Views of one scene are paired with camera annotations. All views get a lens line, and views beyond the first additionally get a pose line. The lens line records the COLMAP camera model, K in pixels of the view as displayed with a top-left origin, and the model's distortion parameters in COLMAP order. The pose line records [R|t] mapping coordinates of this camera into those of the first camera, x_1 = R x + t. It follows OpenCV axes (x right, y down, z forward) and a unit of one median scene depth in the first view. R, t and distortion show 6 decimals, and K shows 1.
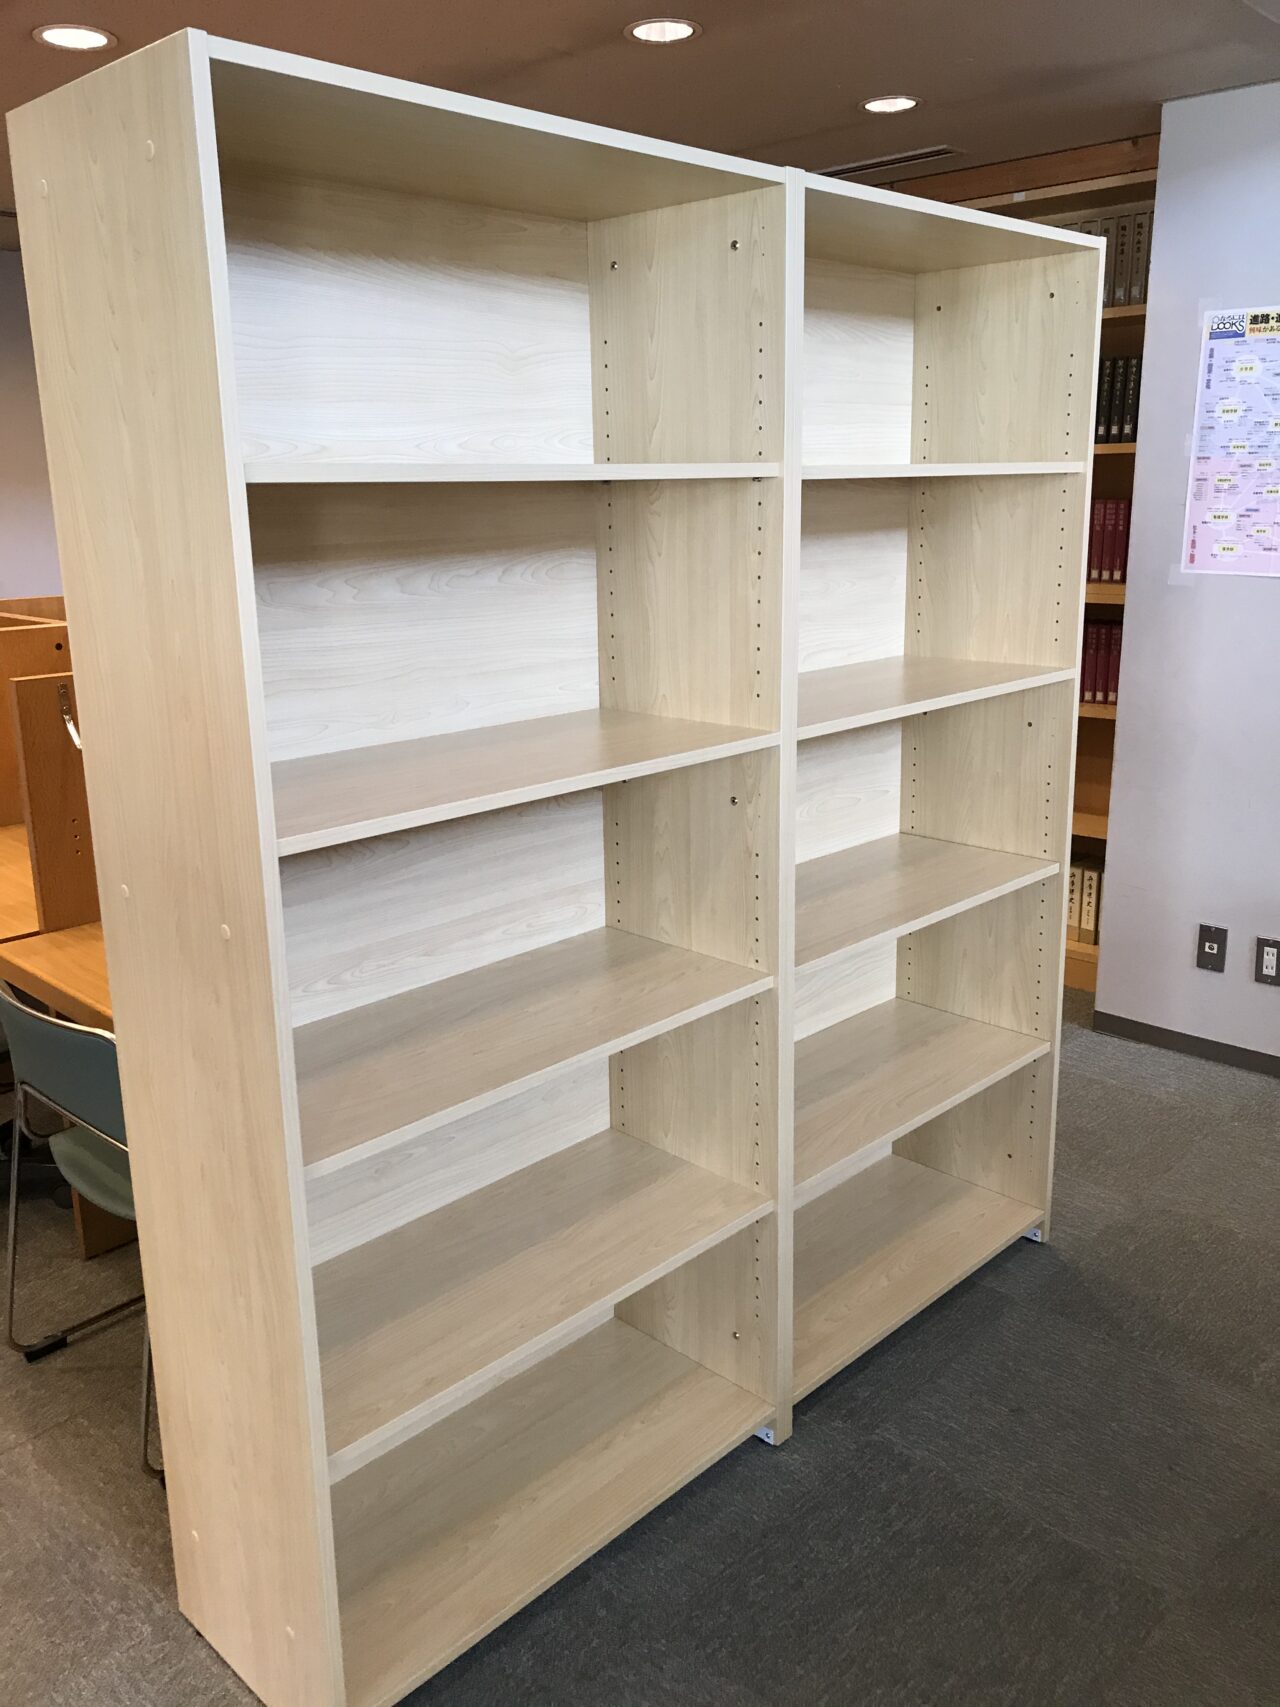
lens RADIAL K [[1427.7, 0, 642.2], [0, 1427.7, 852.7], [0, 0, 1]] dist [0.034010, -0.017539]
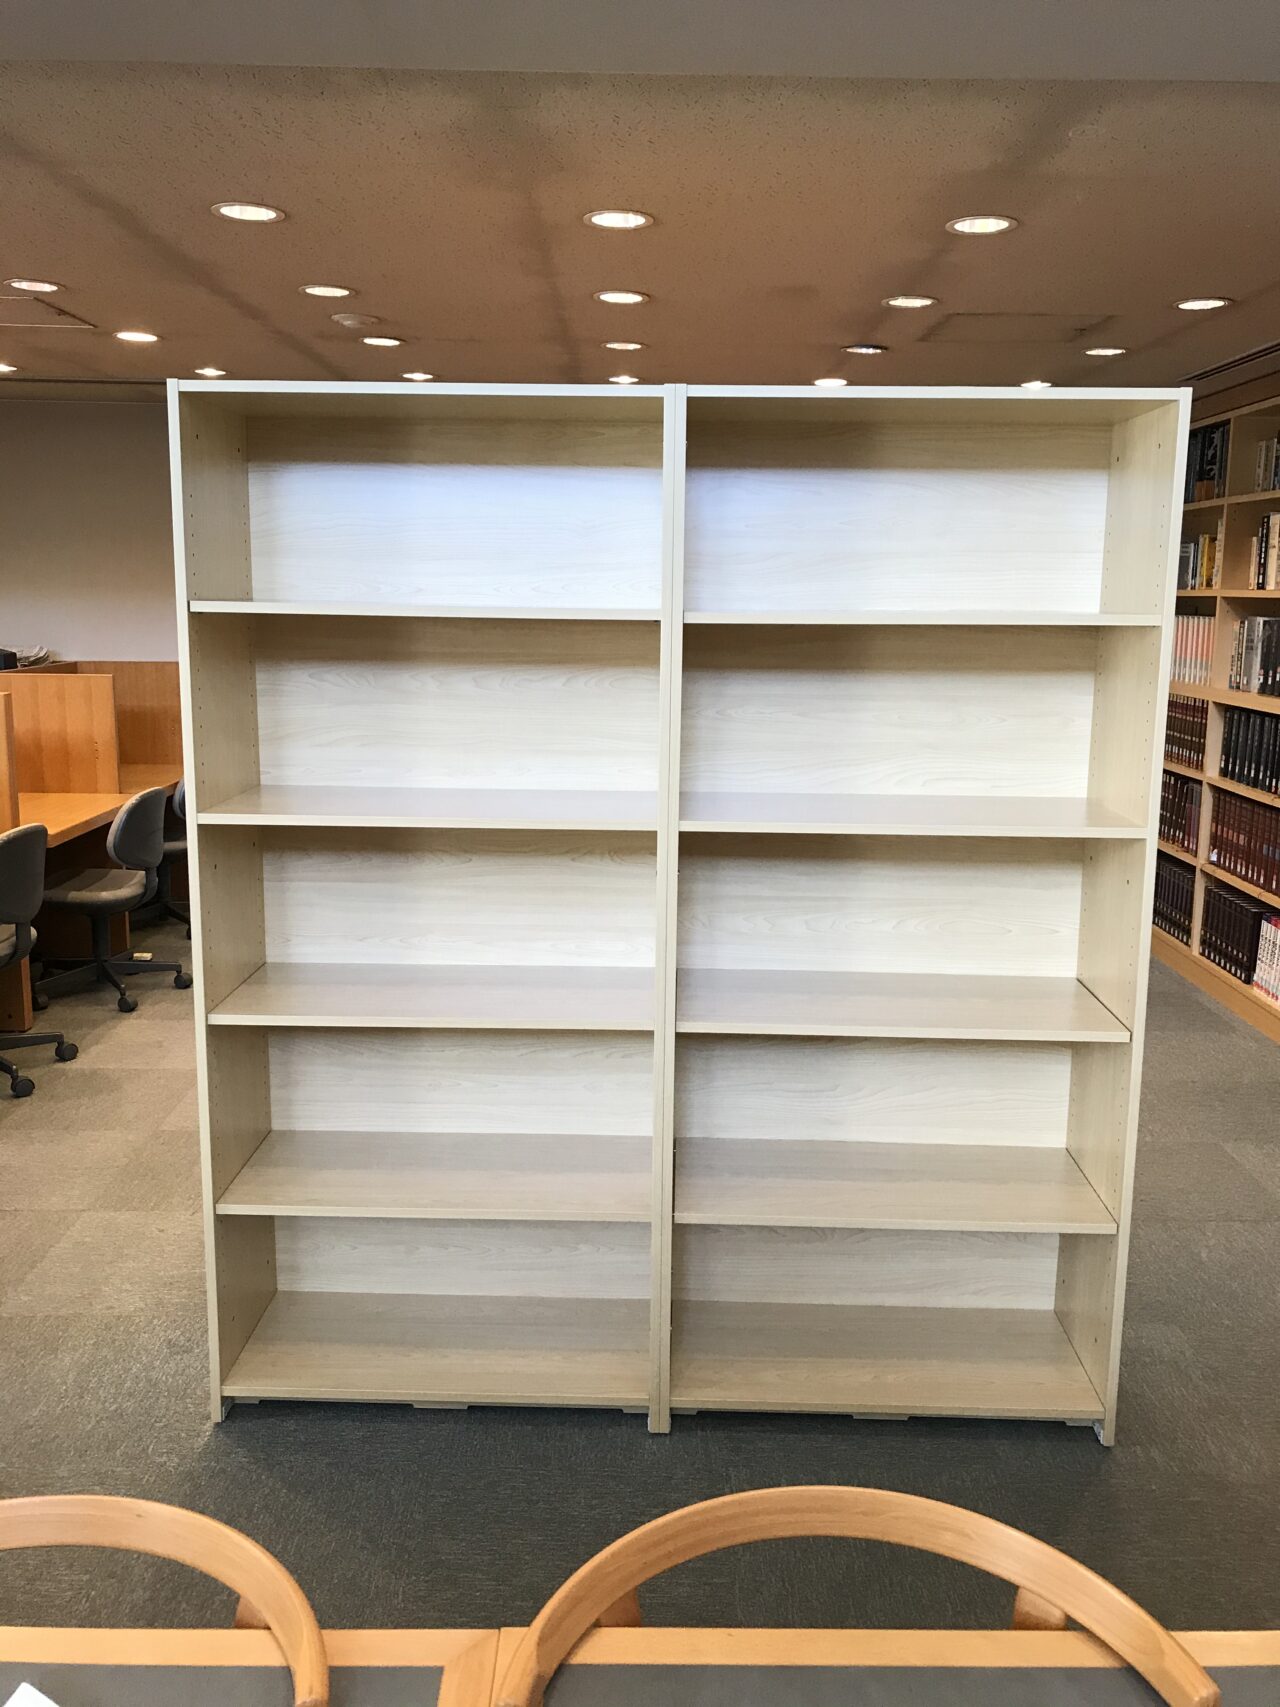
lens RADIAL K [[1427.7, 0, 635.4], [0, 1427.7, 844.5], [0, 0, 1]] dist [0.034010, -0.017539]
pose [[0.673825, 0.148861, -0.723740, 0.906496], [-0.208497, 0.977998, 0.007039, -0.062711], [0.708864, 0.146155, 0.690037, 0.125513]]
